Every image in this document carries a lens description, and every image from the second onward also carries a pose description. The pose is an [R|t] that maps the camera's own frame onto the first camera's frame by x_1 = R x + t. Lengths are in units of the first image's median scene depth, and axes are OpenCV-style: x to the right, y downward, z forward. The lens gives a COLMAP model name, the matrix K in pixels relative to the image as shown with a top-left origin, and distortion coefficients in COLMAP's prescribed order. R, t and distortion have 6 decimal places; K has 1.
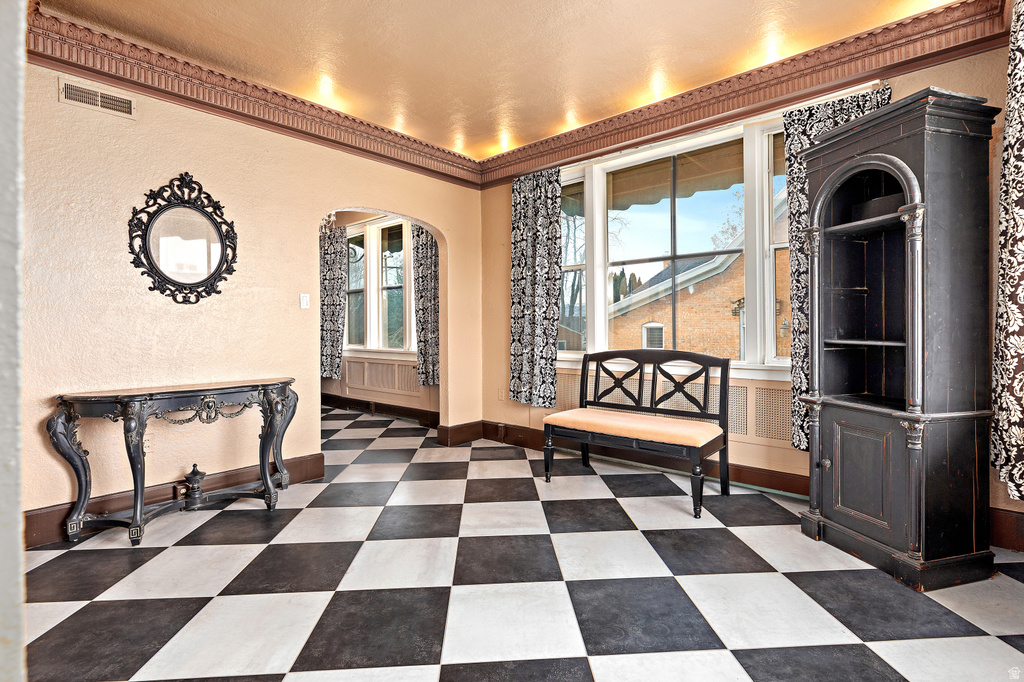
lens RADIAL K [[492.7, 0, 512.7], [0, 492.7, 335.1], [0, 0, 1]] dist [-0.000821, 0.000304]
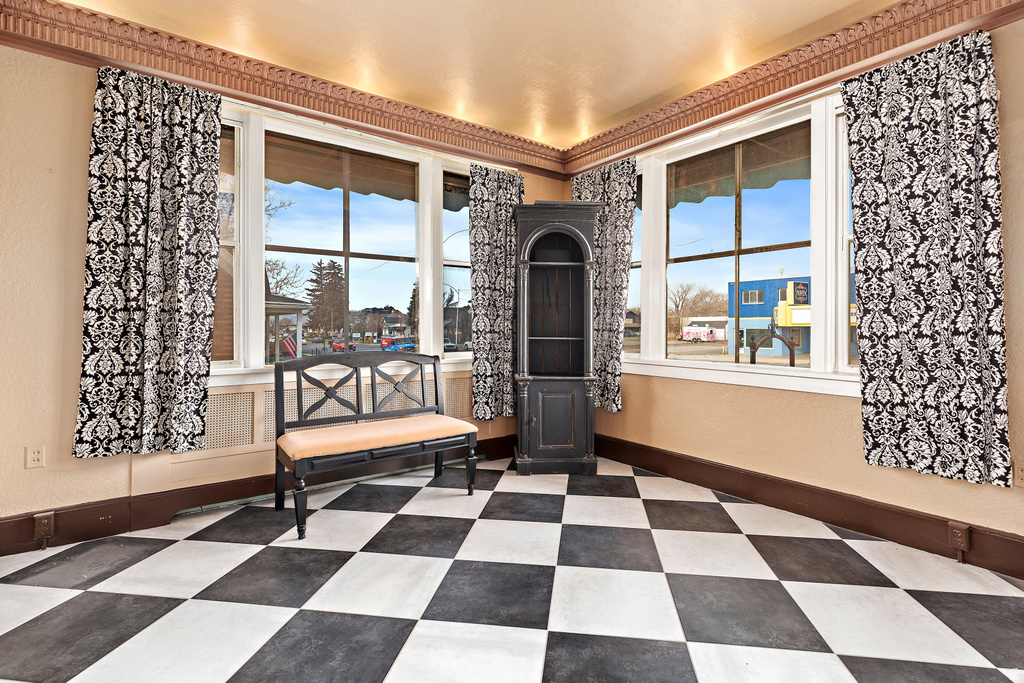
lens RADIAL K [[492.7, 0, 526.0], [0, 492.7, 327.5], [0, 0, 1]] dist [-0.000821, 0.000304]
pose [[0.179724, 0.006424, 0.983696, -0.564135], [0.012767, 0.999879, -0.008862, -0.004180], [-0.983634, 0.014152, 0.179621, 0.512078]]
